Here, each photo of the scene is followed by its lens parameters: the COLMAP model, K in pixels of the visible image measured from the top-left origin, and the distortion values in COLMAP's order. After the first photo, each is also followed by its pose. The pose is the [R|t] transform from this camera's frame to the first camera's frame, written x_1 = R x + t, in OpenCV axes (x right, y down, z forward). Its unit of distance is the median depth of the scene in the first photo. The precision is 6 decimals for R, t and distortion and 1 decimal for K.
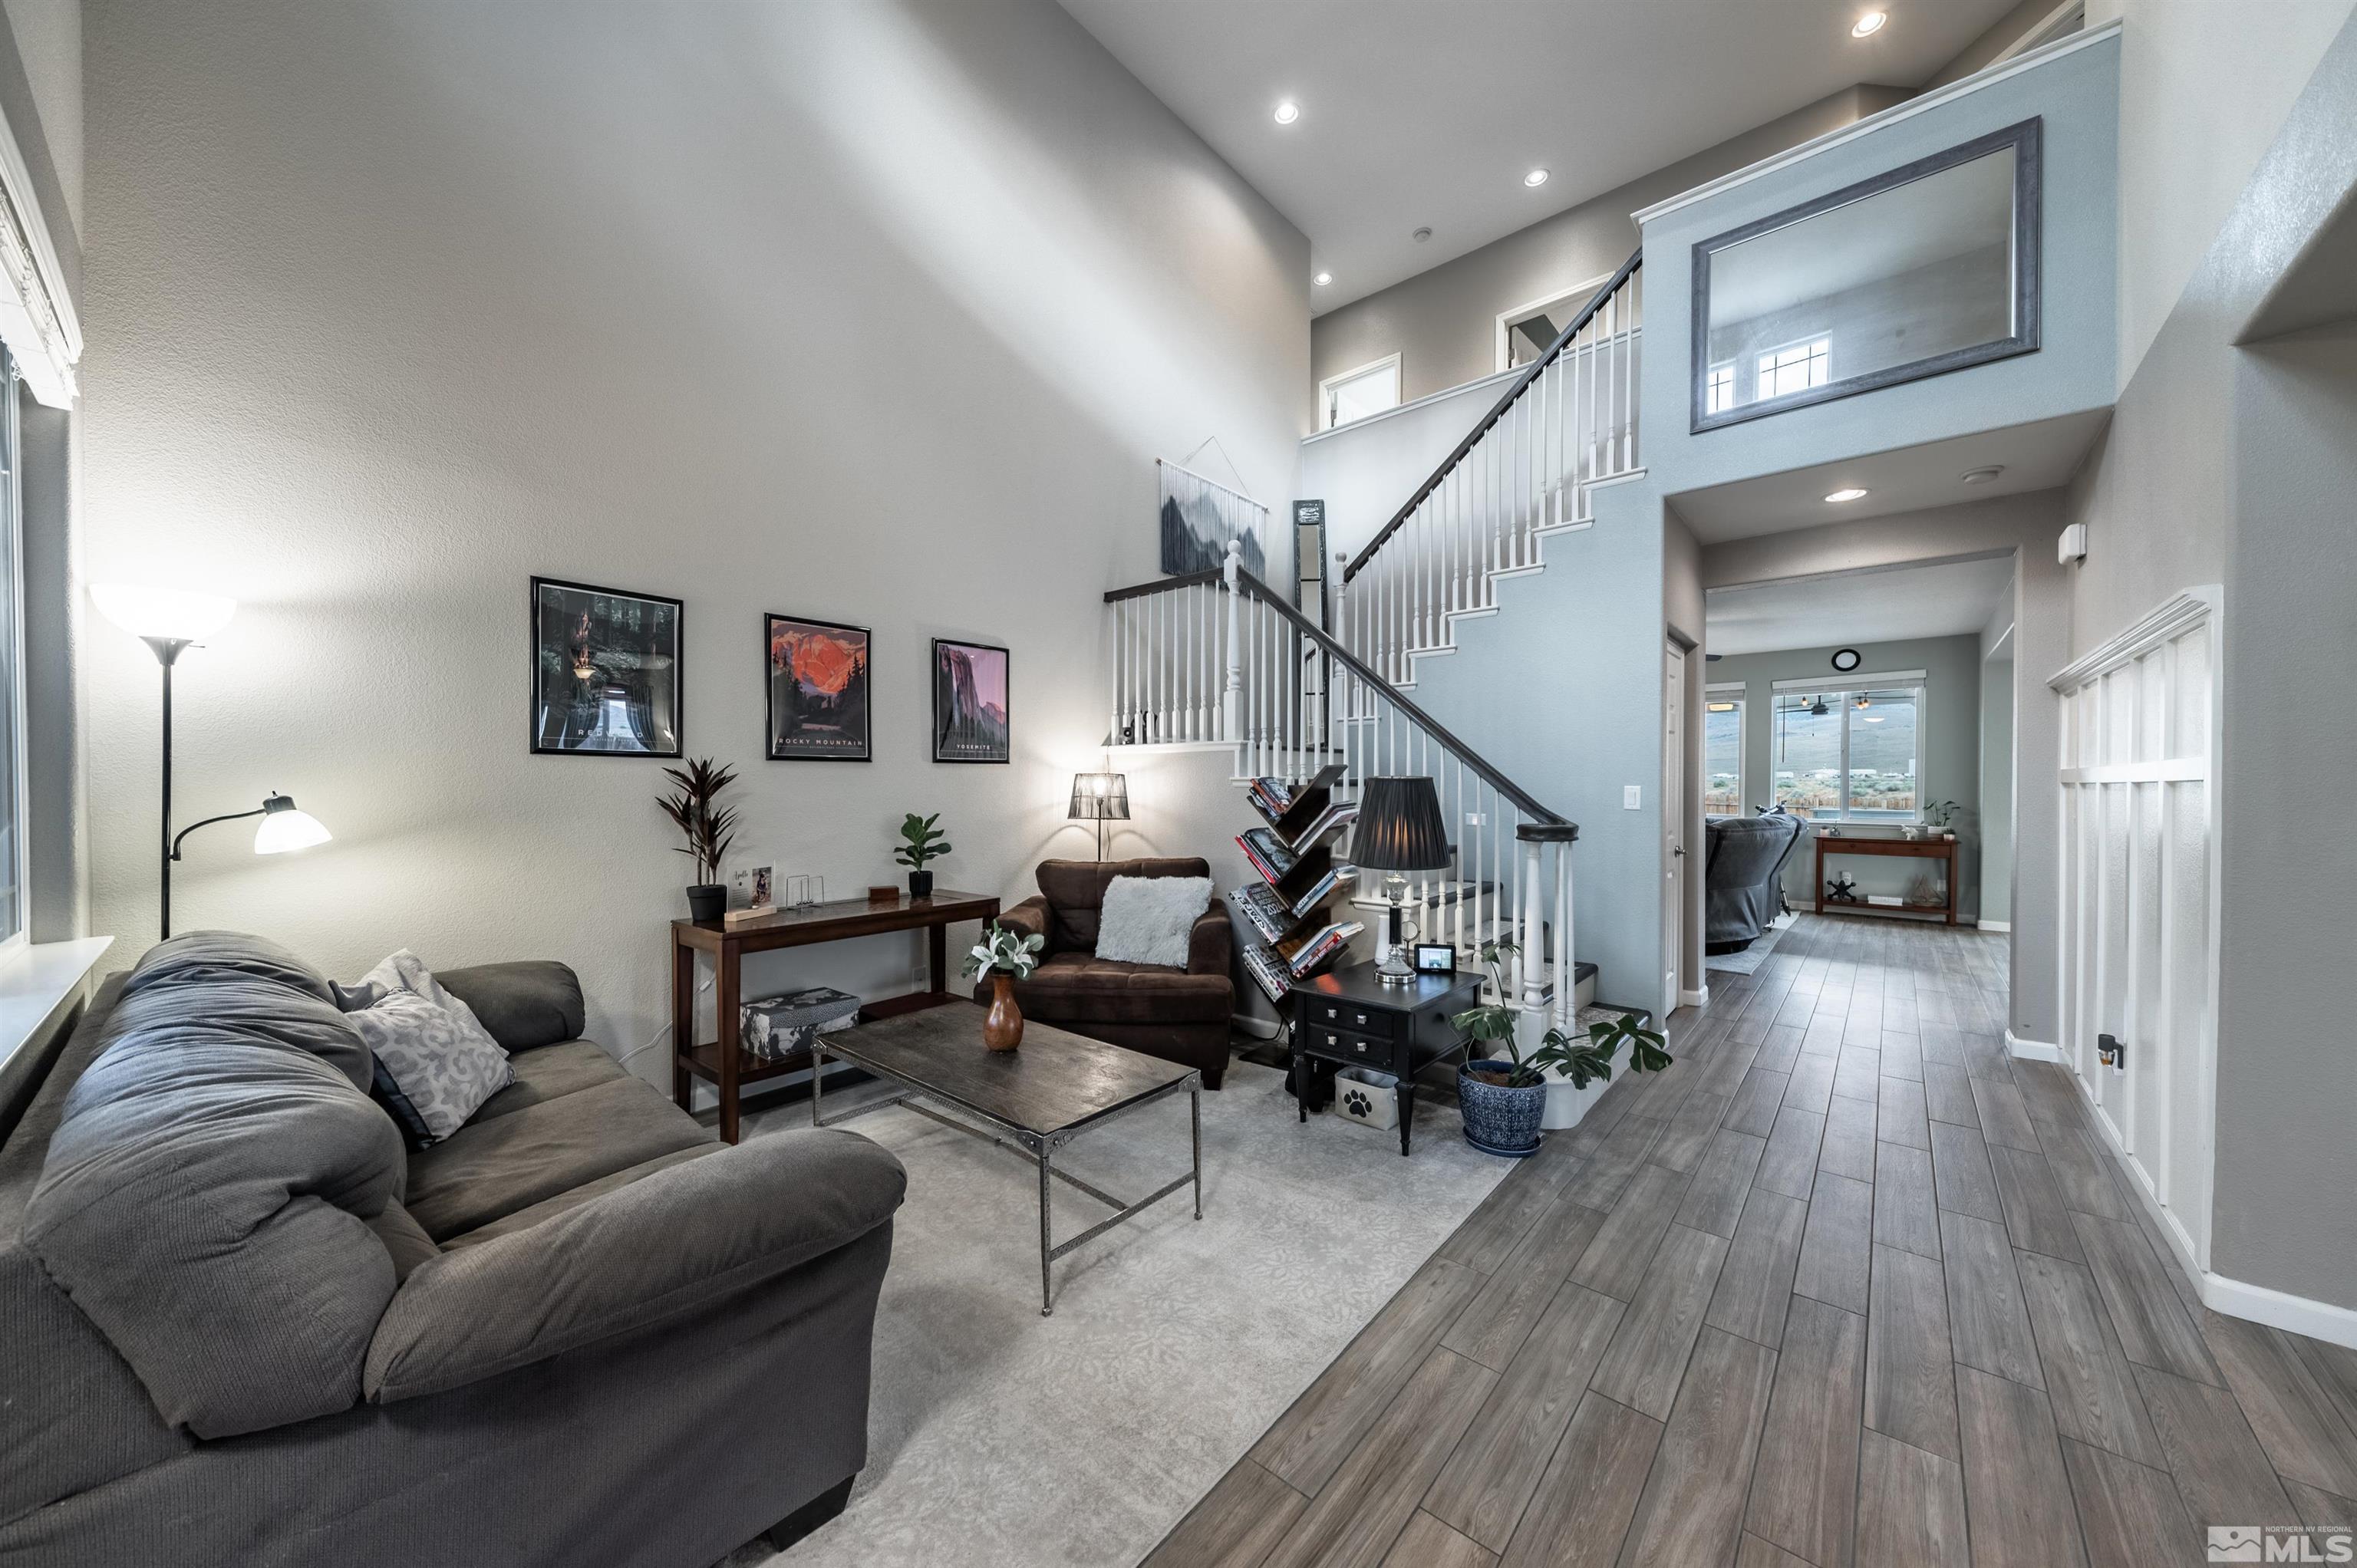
lens RADIAL K [[809.5, 0, 1174.3], [0, 809.5, 788.1], [0, 0, 1]] dist [0.000943, -0.000311]
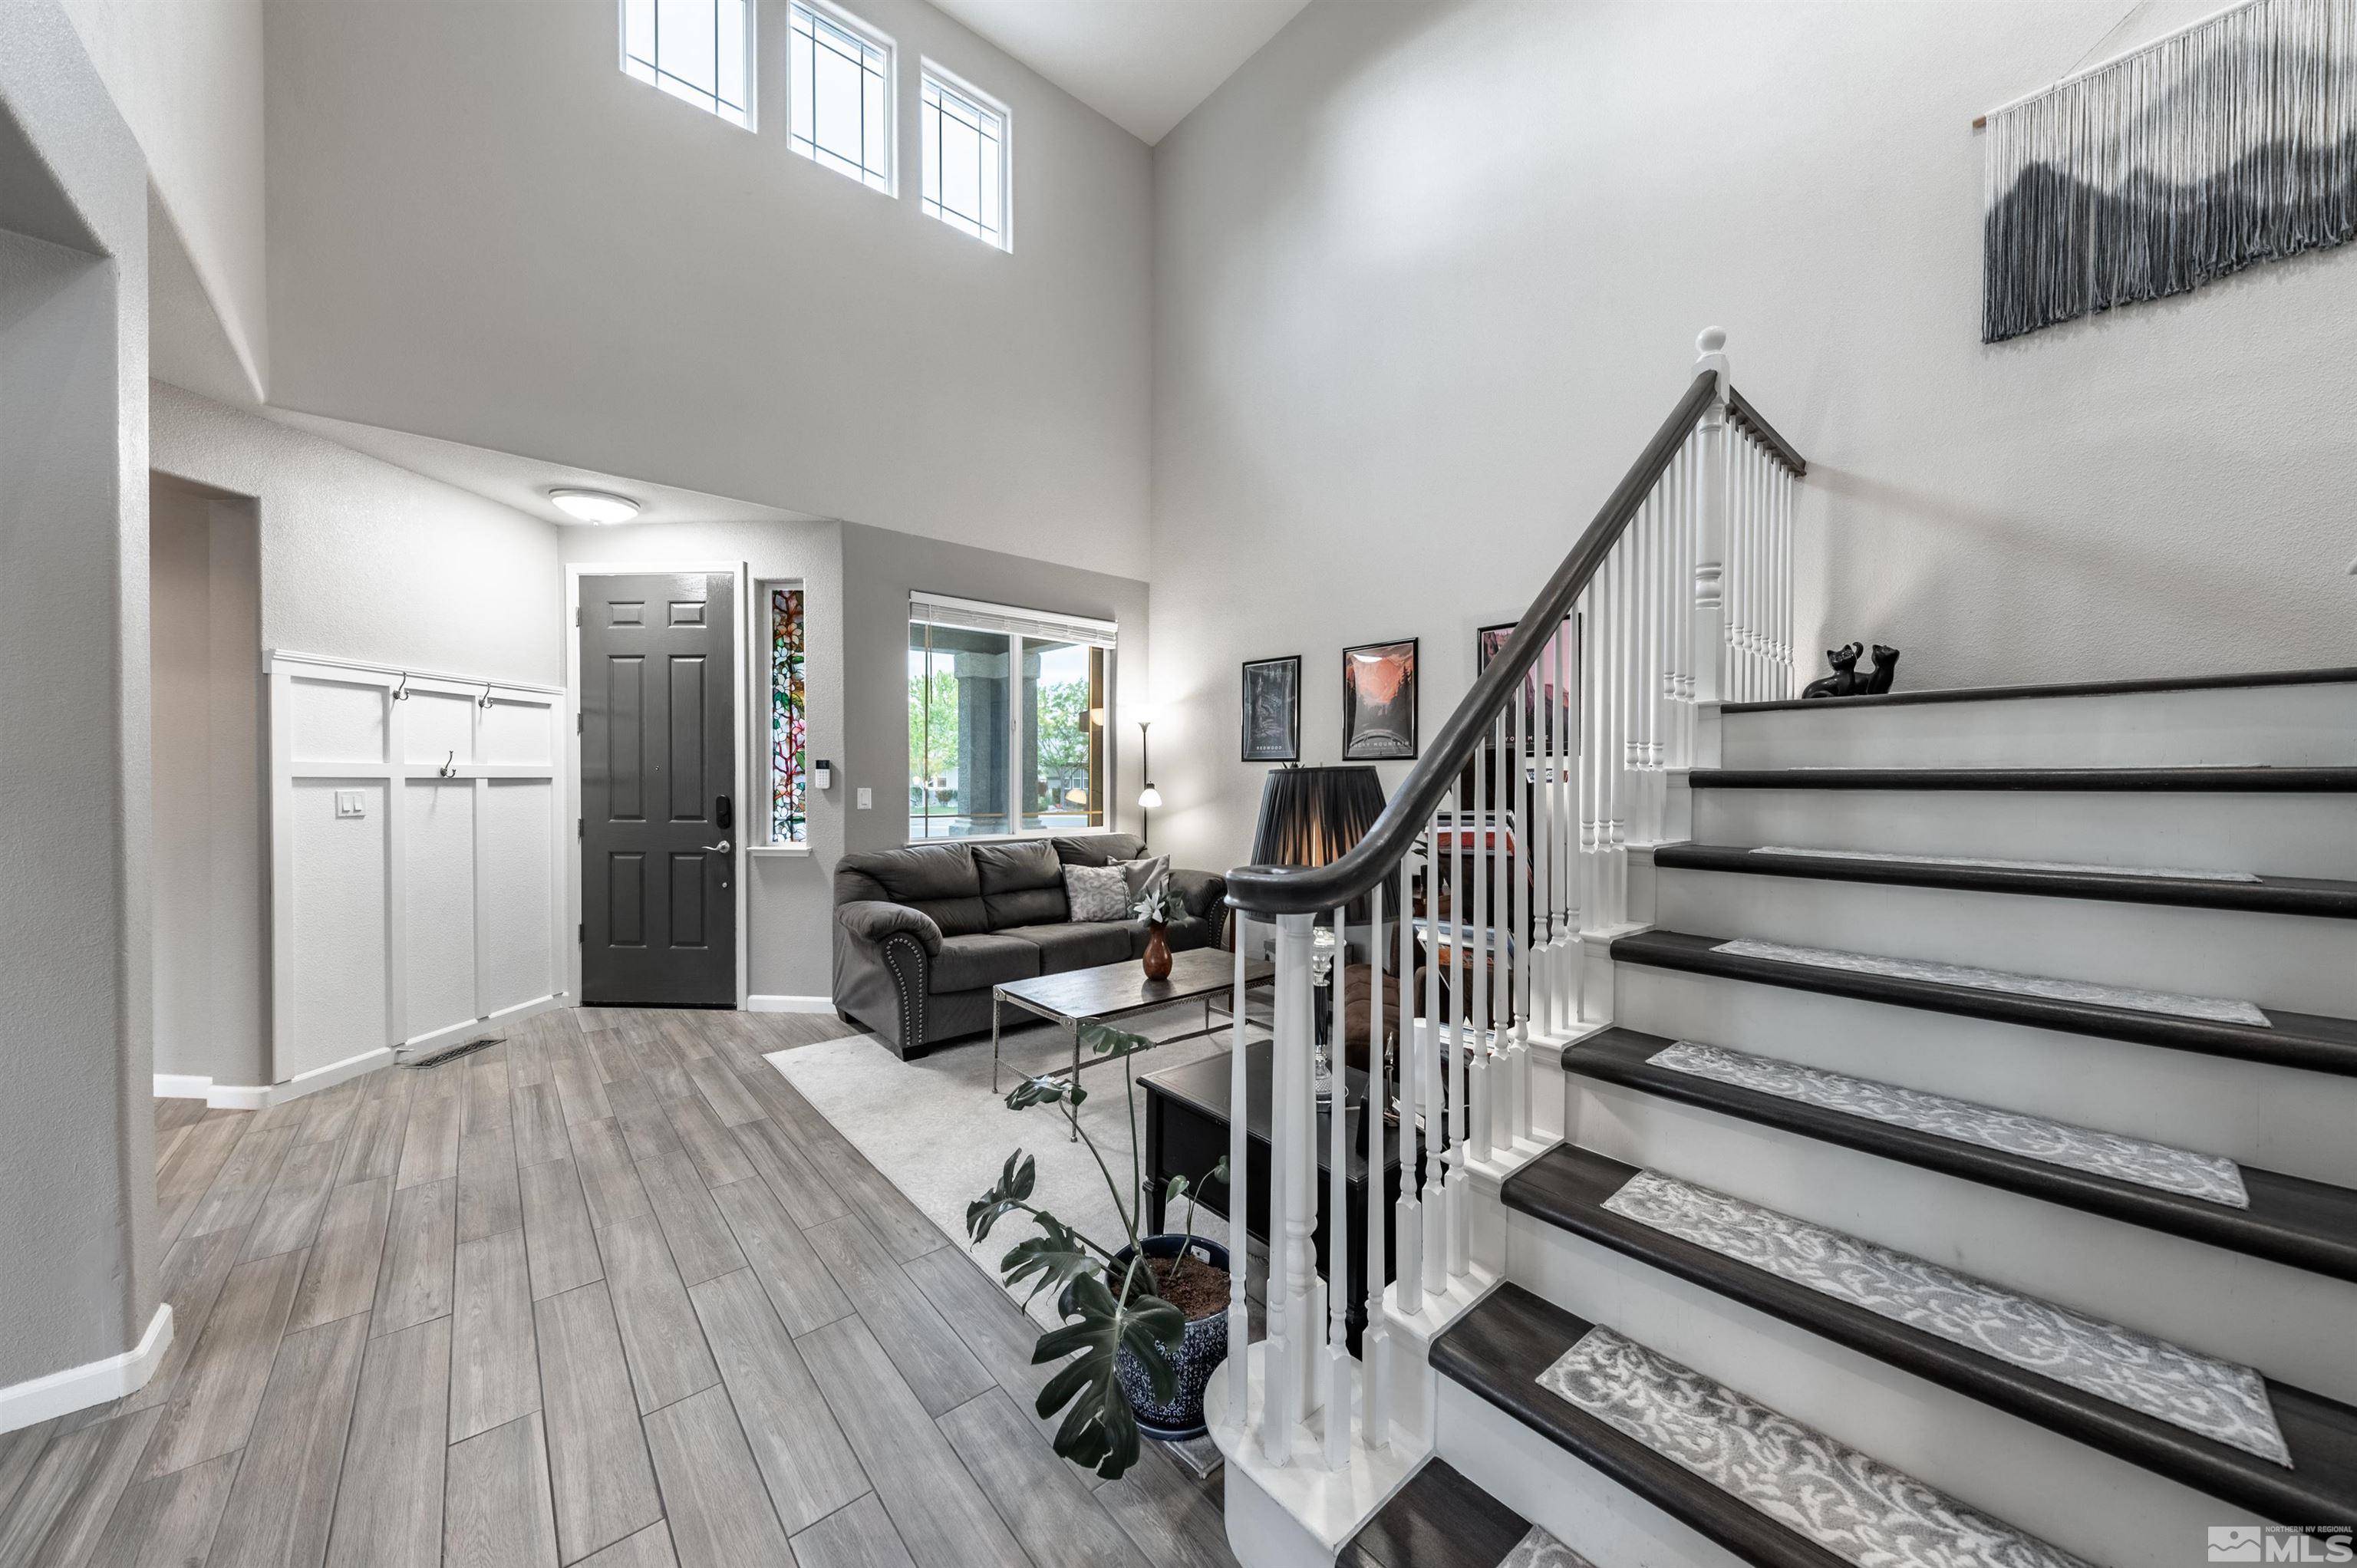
lens RADIAL K [[809.5, 0, 1174.3], [0, 809.5, 788.1], [0, 0, 1]] dist [0.000943, -0.000311]
pose [[-0.135949, 0.010330, -0.990662, 1.719283], [-0.009285, 0.999888, 0.011700, -0.007469], [0.990672, 0.010789, -0.135838, 1.889358]]
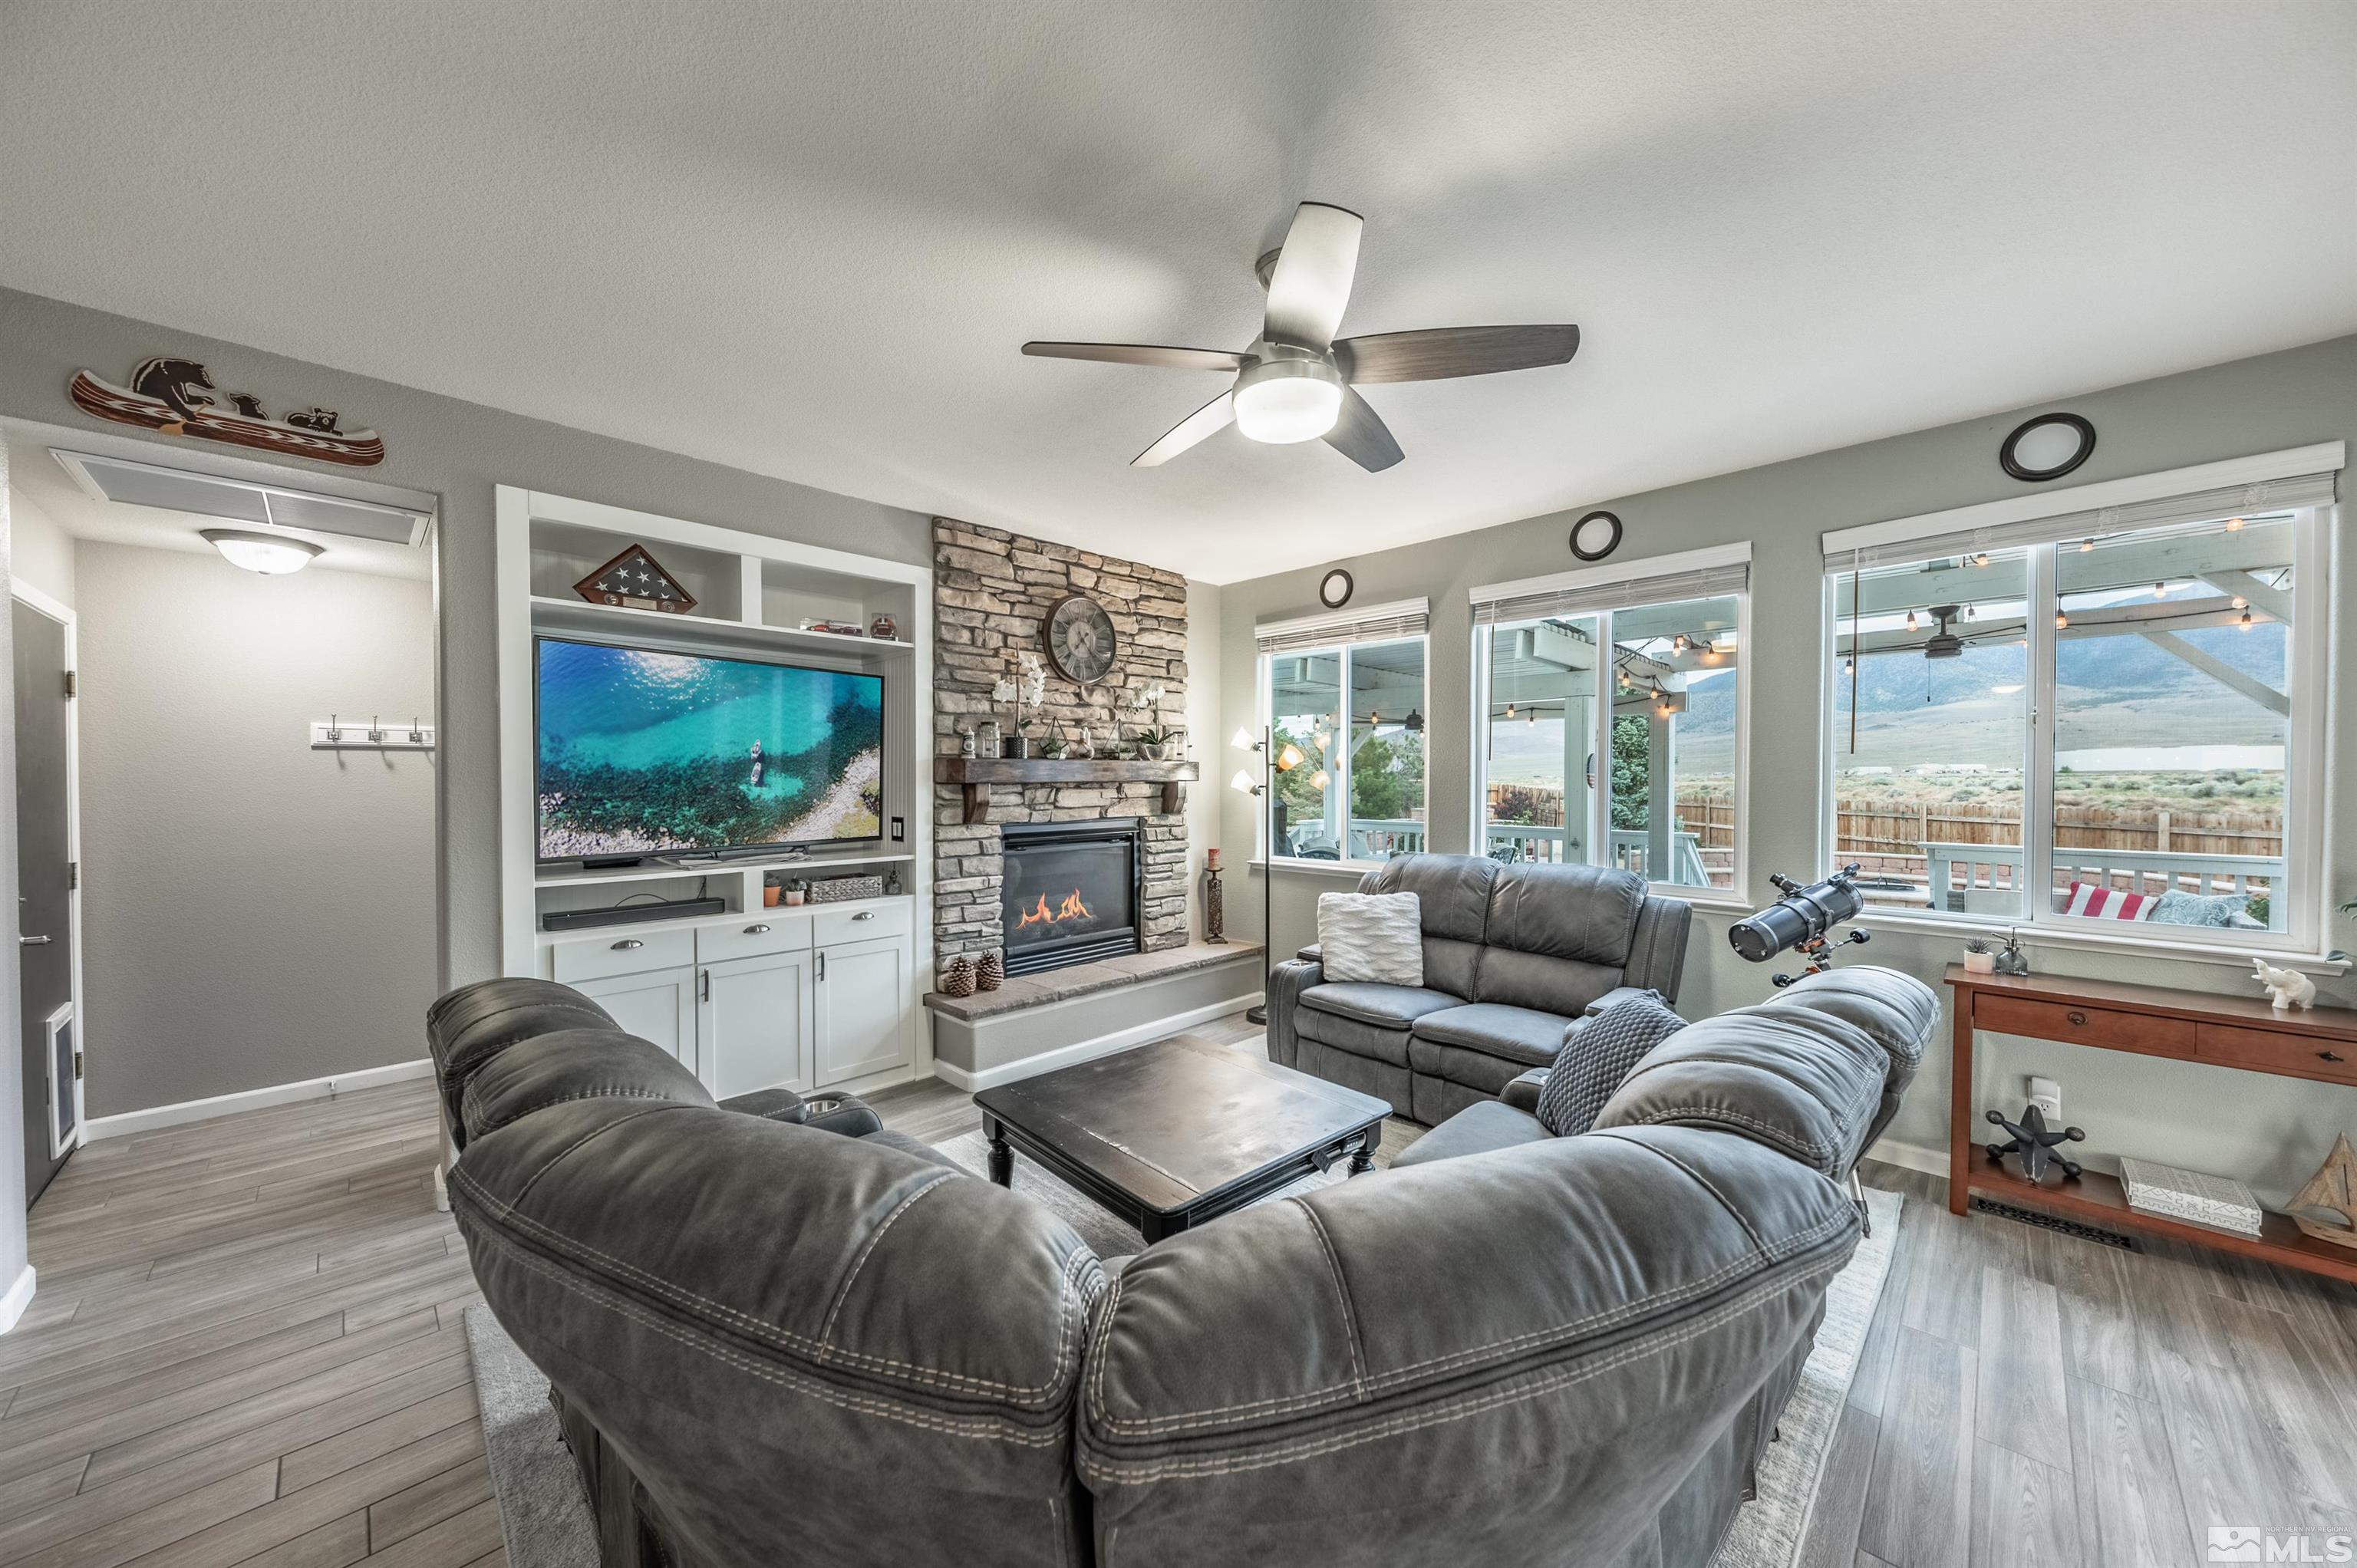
lens RADIAL K [[830.9, 0, 1184.4], [0, 830.9, 788.6], [0, 0, 1]] dist [0.002555, -0.000060]
pose [[0.998617, -0.000438, -0.052570, 0.433745], [0.000729, 0.999985, 0.005517, -0.017175], [0.052567, -0.005548, 0.998602, 0.561838]]
